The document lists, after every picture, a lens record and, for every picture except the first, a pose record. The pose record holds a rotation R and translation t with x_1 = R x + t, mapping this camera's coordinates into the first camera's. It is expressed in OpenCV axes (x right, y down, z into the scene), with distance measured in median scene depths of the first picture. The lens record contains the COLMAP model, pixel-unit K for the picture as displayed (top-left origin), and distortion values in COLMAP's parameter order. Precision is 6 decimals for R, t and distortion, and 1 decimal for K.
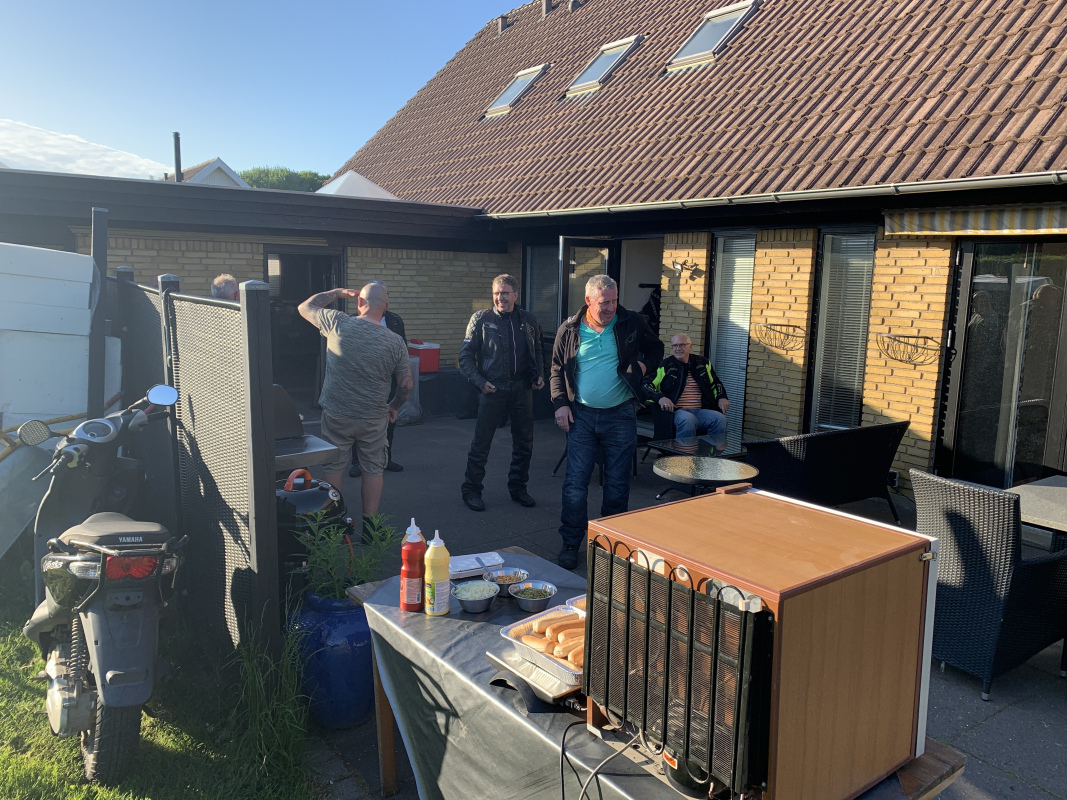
lens RADIAL K [[822.2, 0, 533.5], [0, 822.2, 400.0], [0, 0, 1]] dist [0.040333, -0.001763]
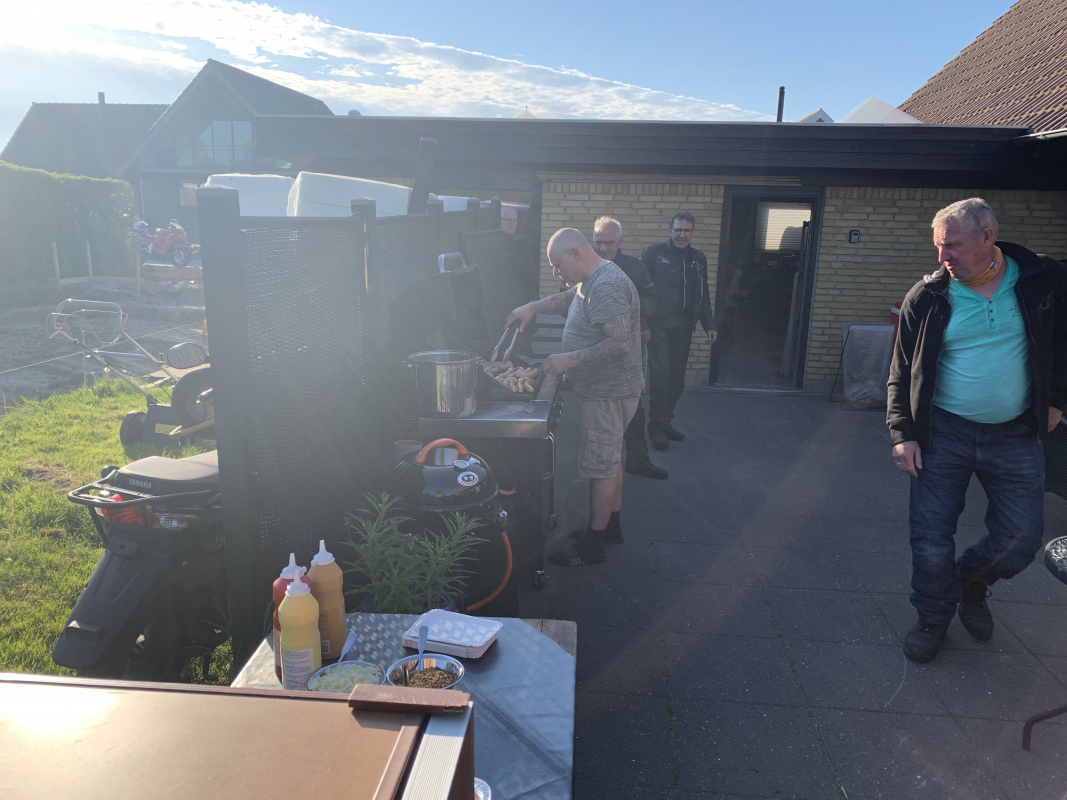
lens RADIAL K [[822.2, 0, 533.5], [0, 822.2, 400.0], [0, 0, 1]] dist [0.040333, -0.001763]
pose [[0.764260, 0.139122, -0.629723, 0.112590], [-0.107735, 0.990275, 0.088025, -0.013879], [0.635845, 0.000570, 0.771816, 0.170862]]
